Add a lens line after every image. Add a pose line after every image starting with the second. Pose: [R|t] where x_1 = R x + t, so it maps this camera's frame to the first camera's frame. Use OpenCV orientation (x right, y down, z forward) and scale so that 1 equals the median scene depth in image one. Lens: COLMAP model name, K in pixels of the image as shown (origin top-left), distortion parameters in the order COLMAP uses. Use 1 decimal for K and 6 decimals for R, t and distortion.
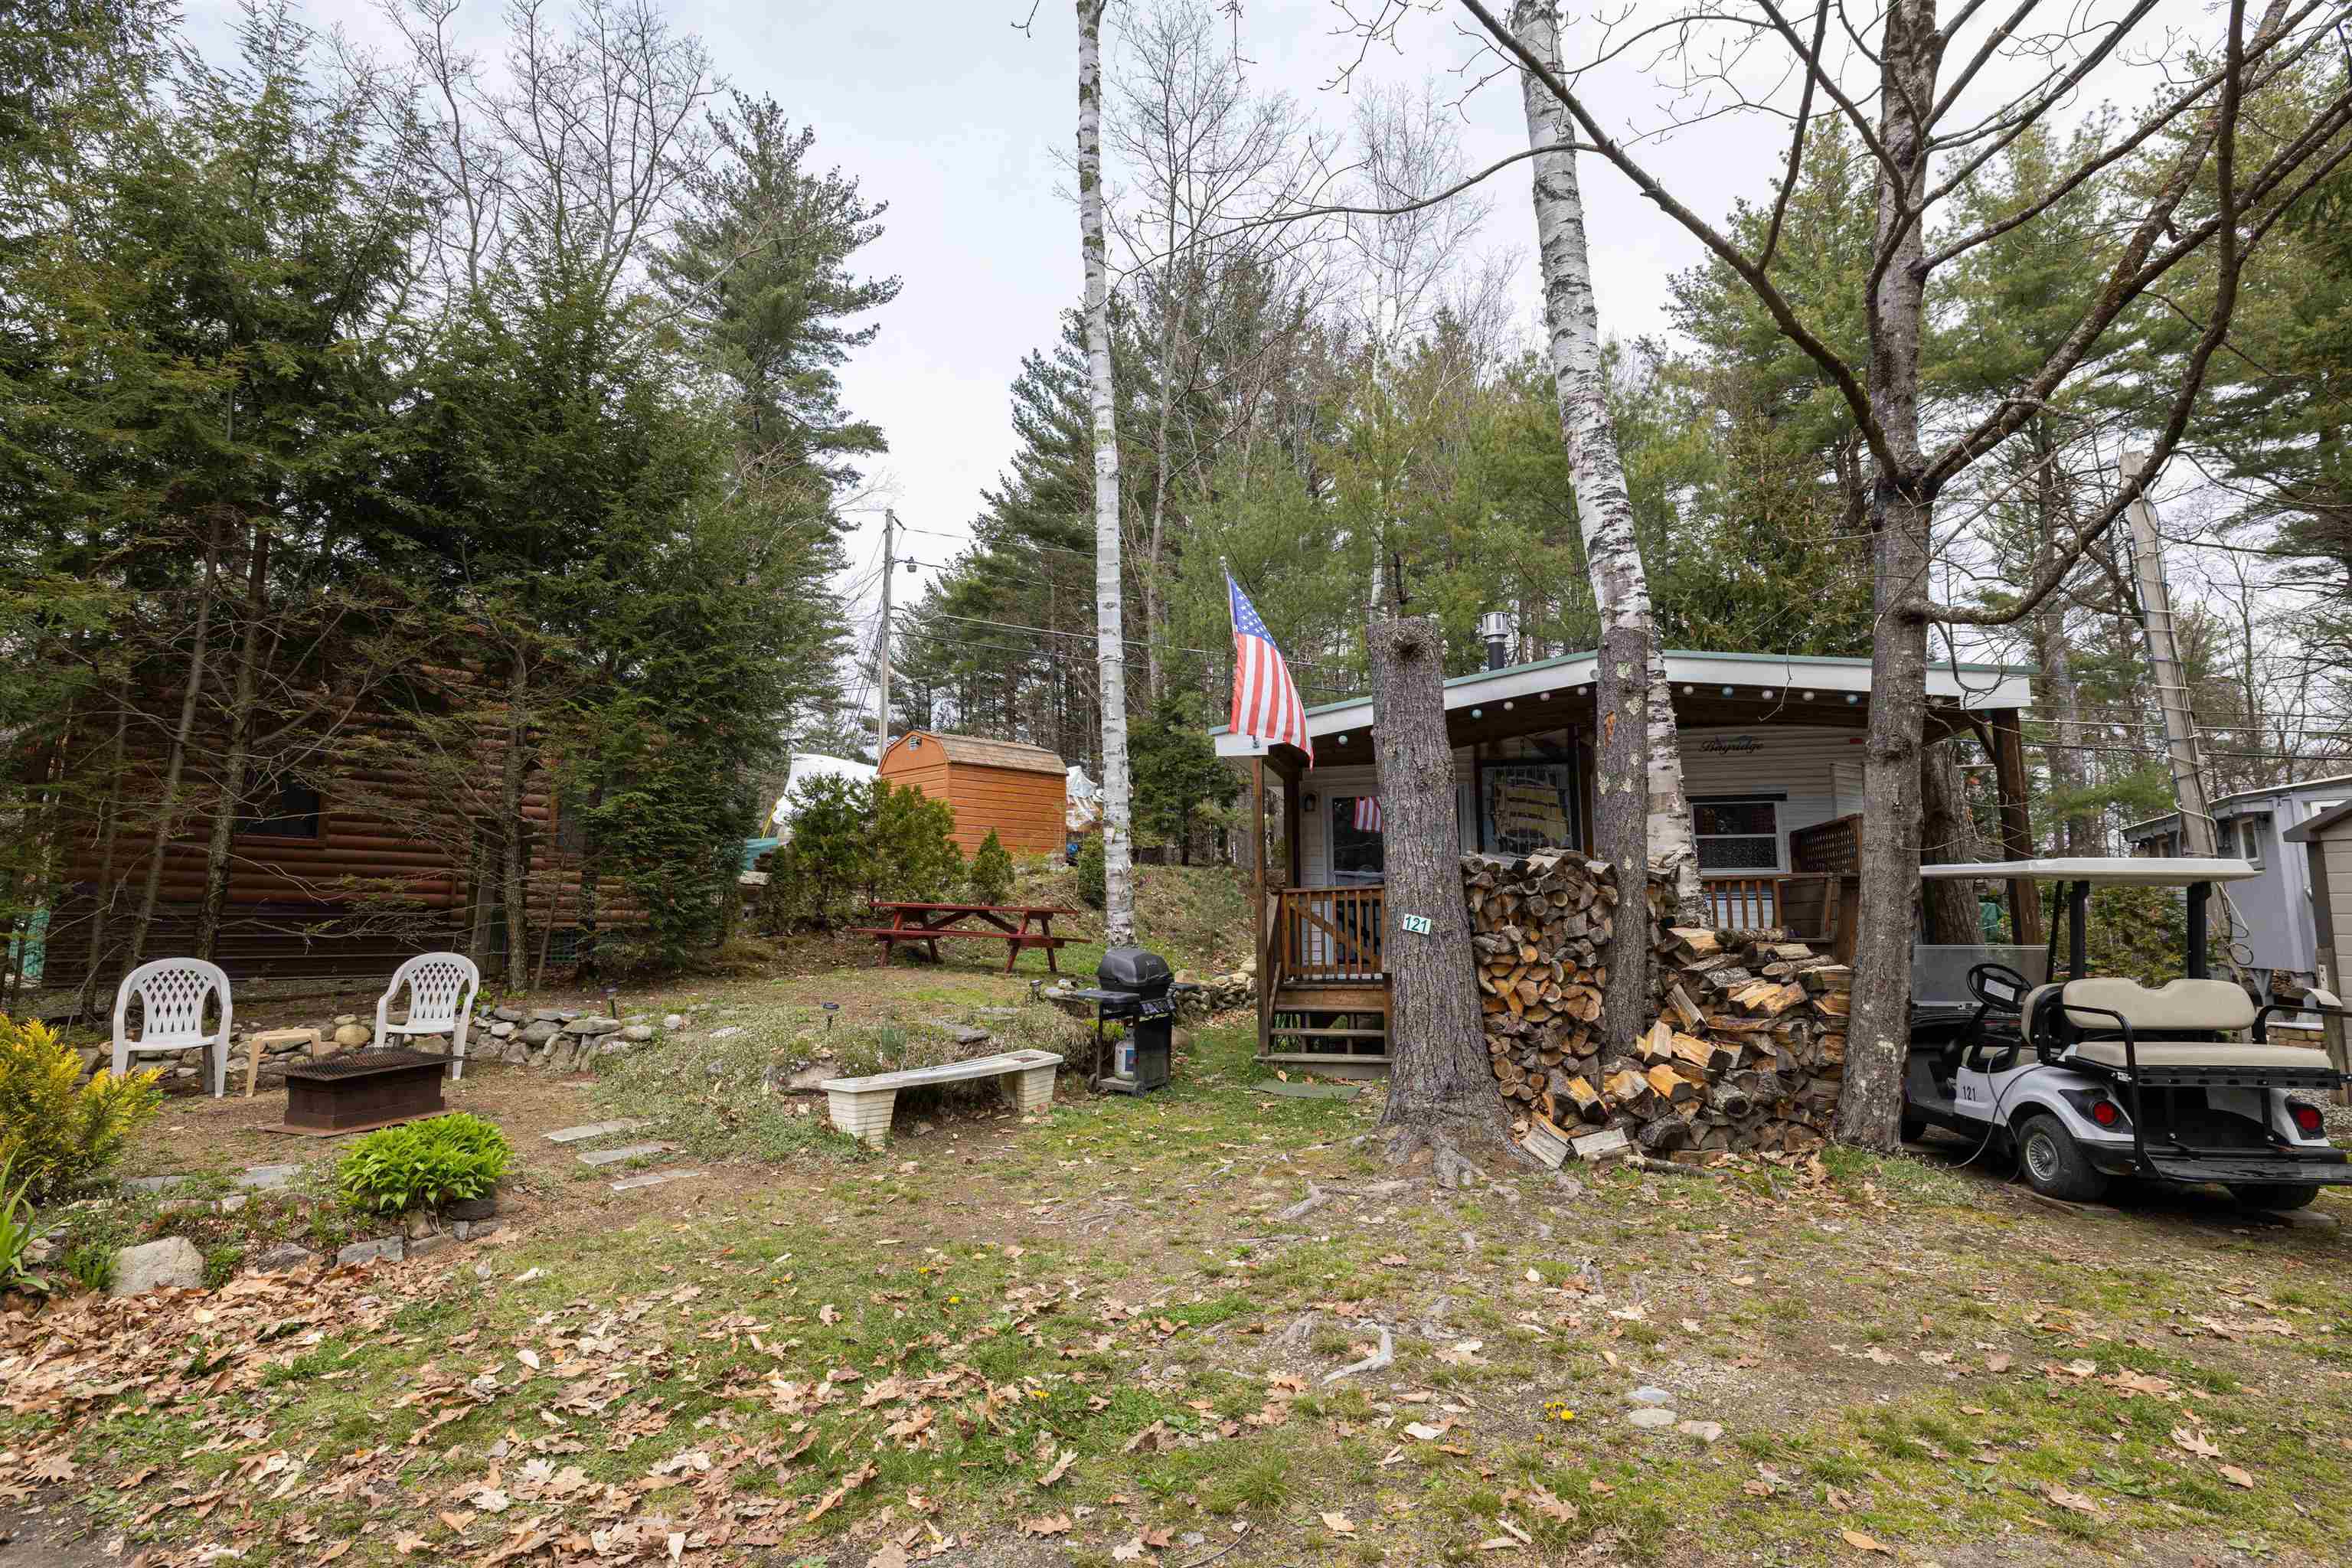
lens RADIAL K [[1134.4, 0, 1176.0], [0, 1134.4, 784.0], [0, 0, 1]] dist [-0.002986, 0.001435]
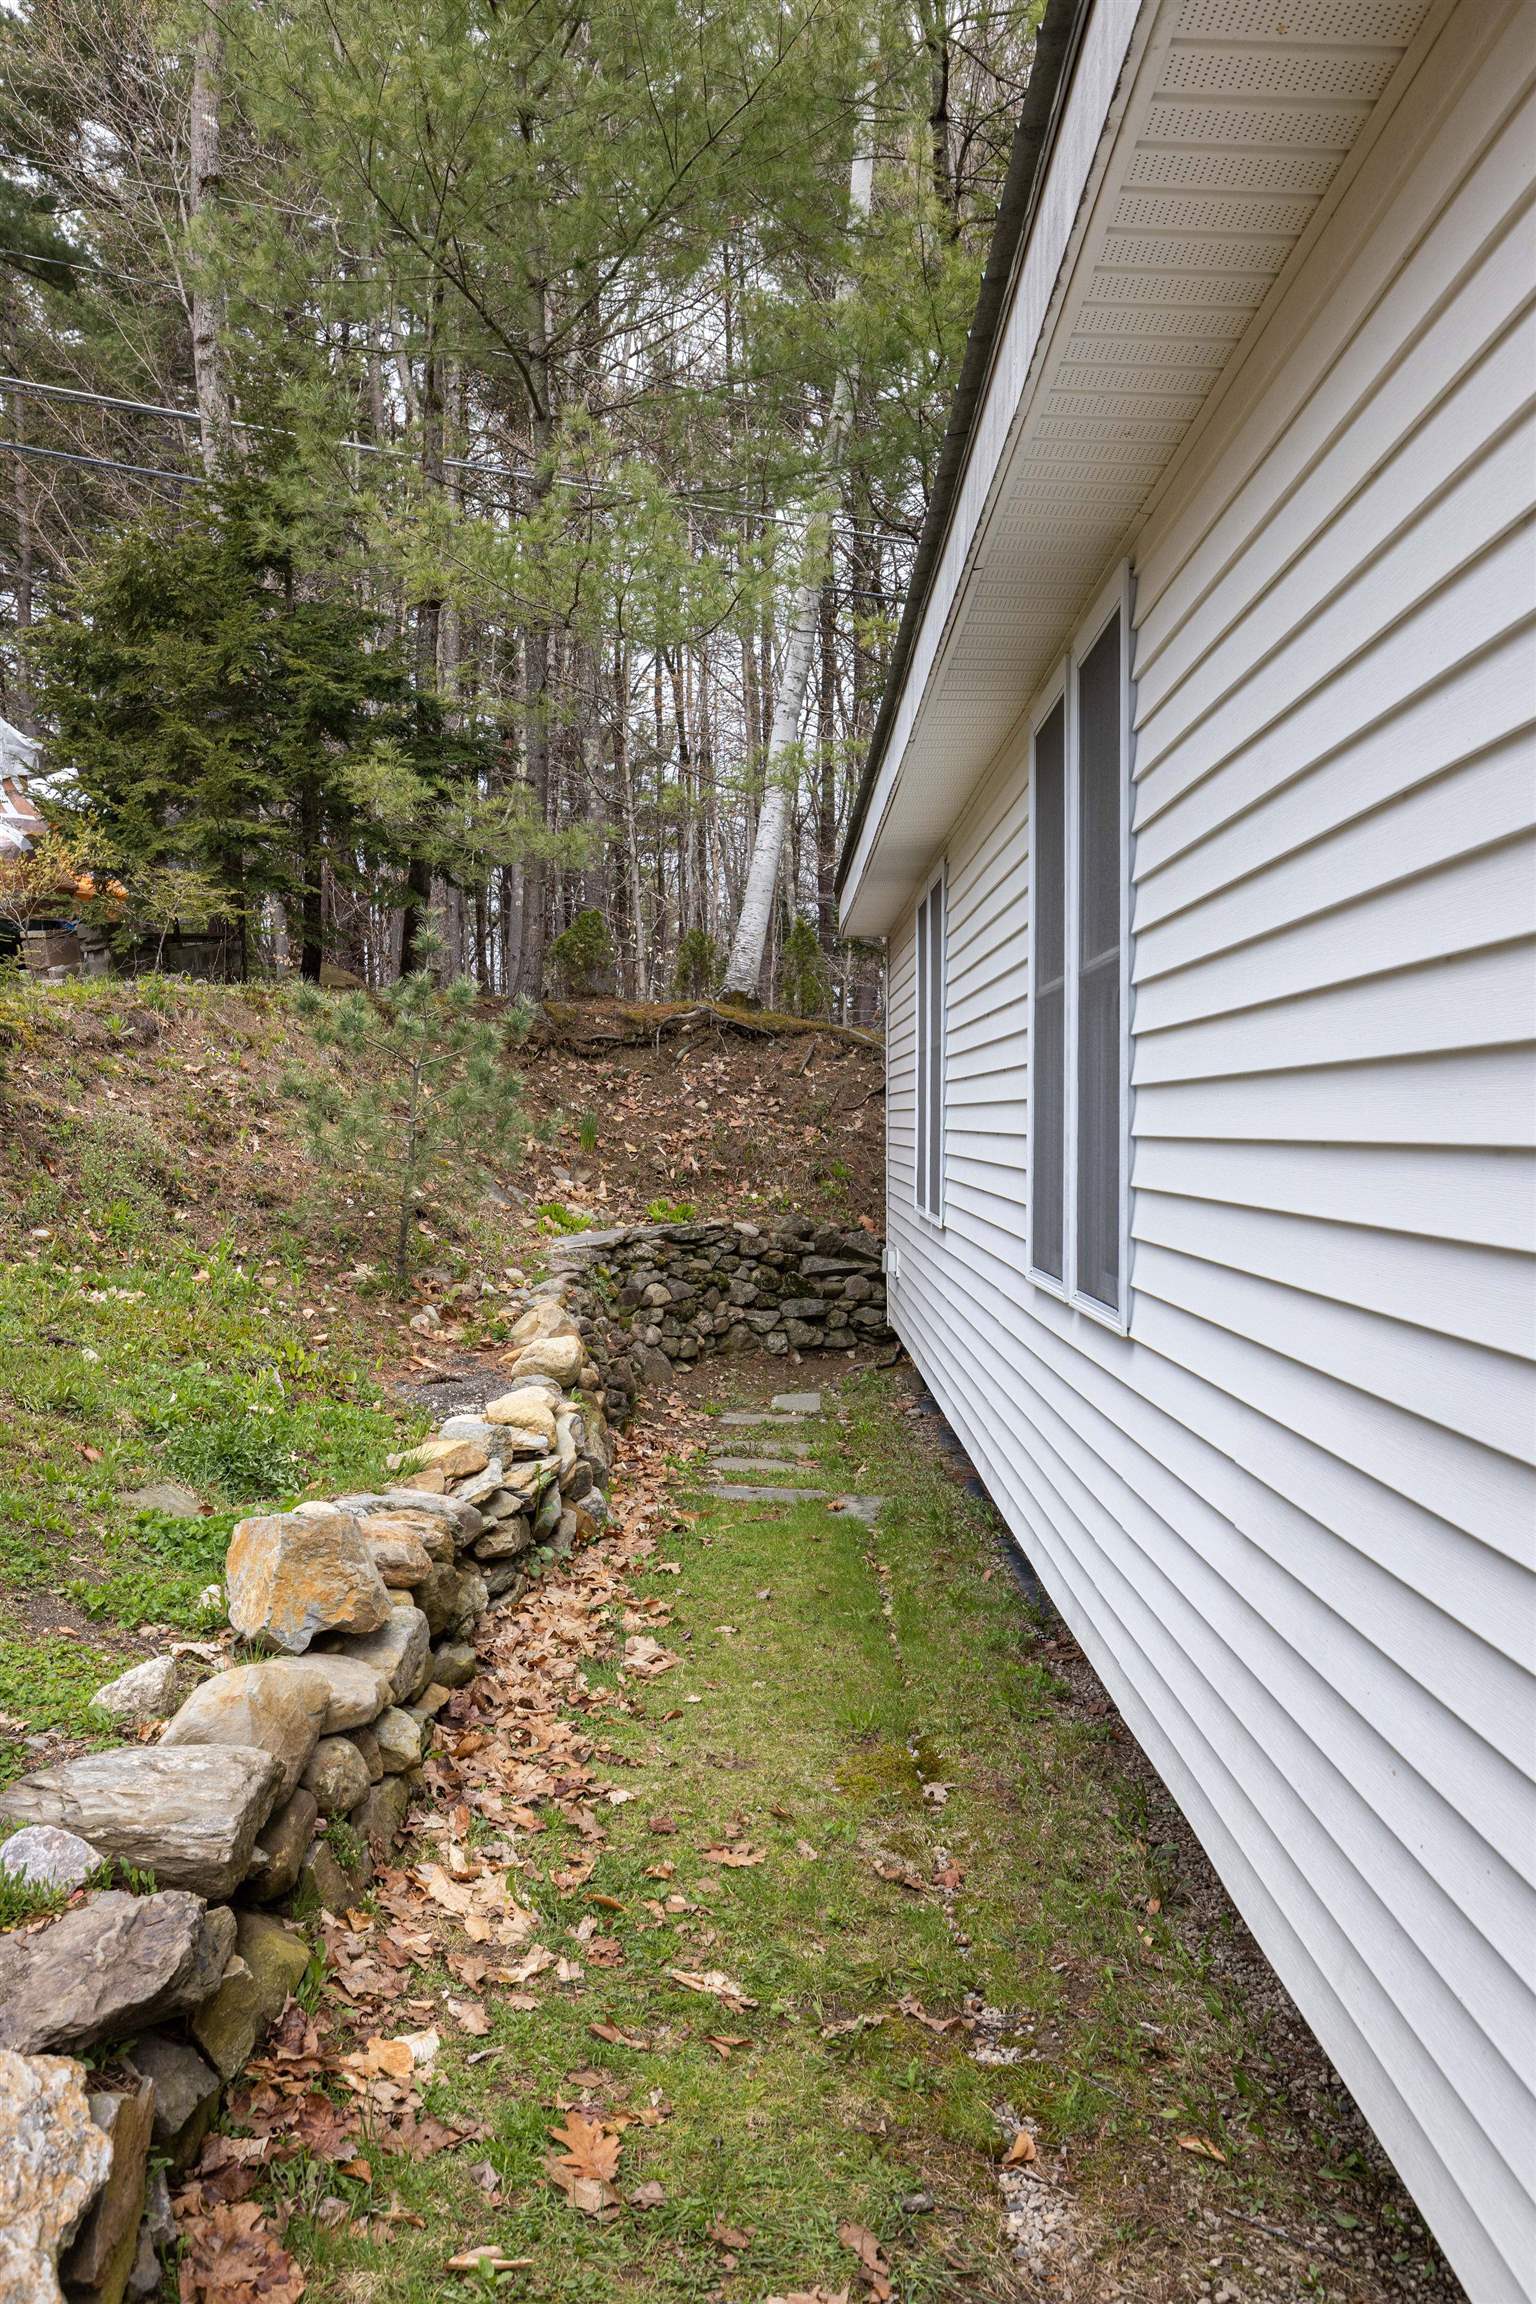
lens RADIAL K [[1731.4, 0, 768.0], [0, 1731.4, 1152.0], [0, 0, 1]] dist [-0.001524, -0.000238]
pose [[0.966565, -0.005232, 0.256369, 0.025155], [-0.032382, 0.989297, 0.142278, 0.149652], [-0.254369, -0.145822, 0.956050, 1.608681]]
